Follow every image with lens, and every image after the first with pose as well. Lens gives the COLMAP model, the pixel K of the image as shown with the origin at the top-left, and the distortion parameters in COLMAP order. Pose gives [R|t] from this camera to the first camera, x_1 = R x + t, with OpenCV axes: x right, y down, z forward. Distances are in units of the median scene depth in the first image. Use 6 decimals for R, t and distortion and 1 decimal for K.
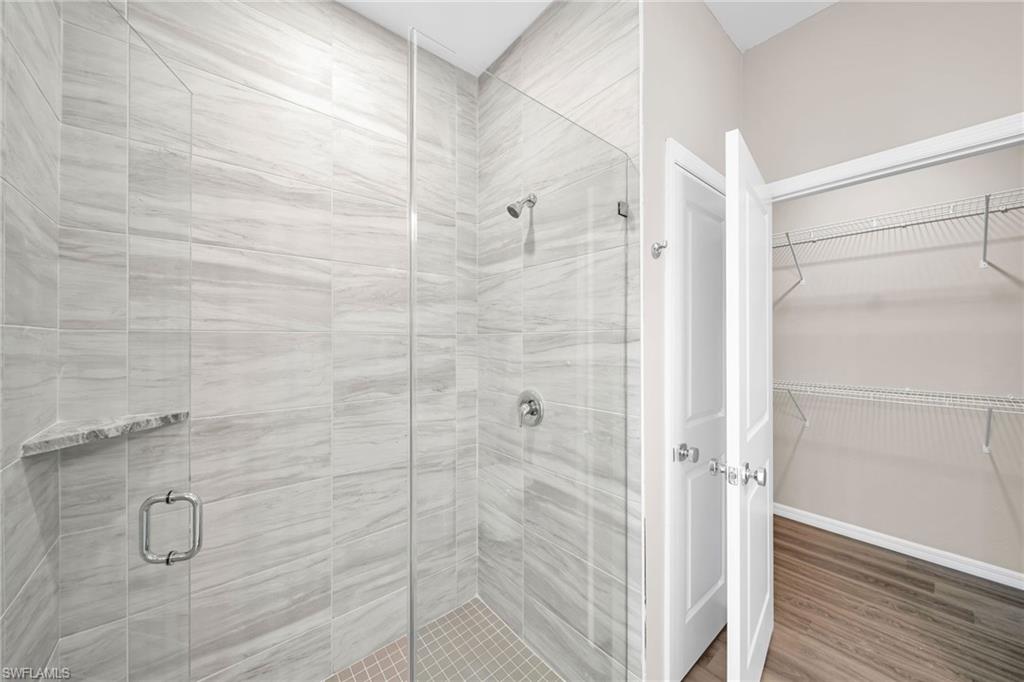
lens RADIAL K [[361.5, 0, 512.7], [0, 361.5, 338.9], [0, 0, 1]] dist [0.002730, -0.002386]
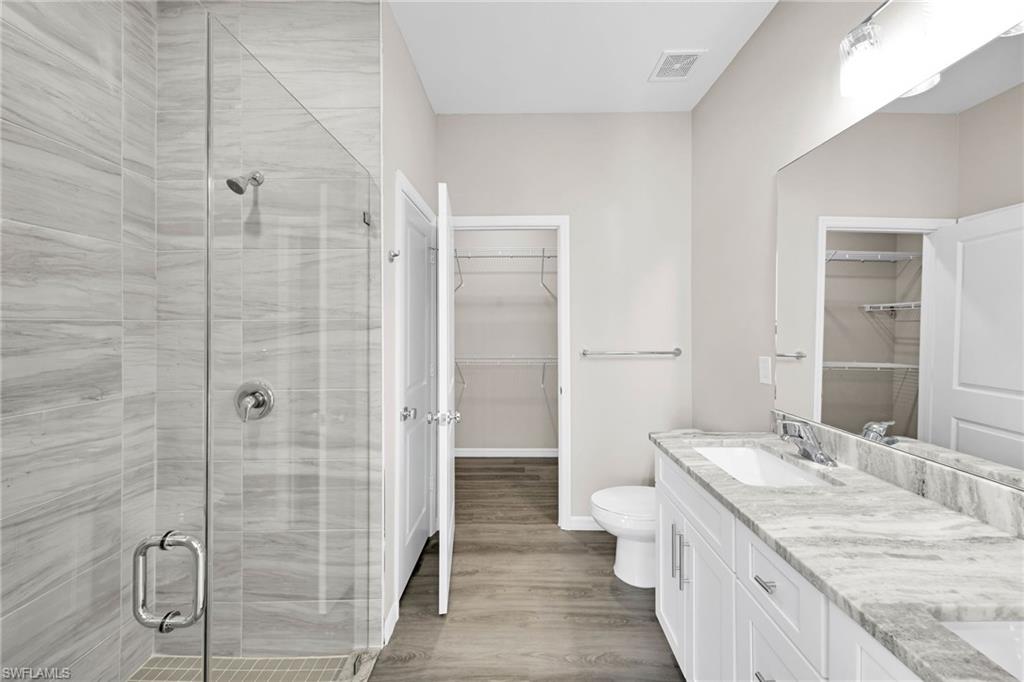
lens RADIAL K [[362.1, 0, 520.8], [0, 362.1, 331.3], [0, 0, 1]] dist [0.002107, -0.000148]
pose [[0.641634, -0.012668, 0.766907, -0.226475], [0.000829, 0.999874, 0.015823, -0.001519], [-0.767011, -0.009517, 0.641564, -0.128996]]
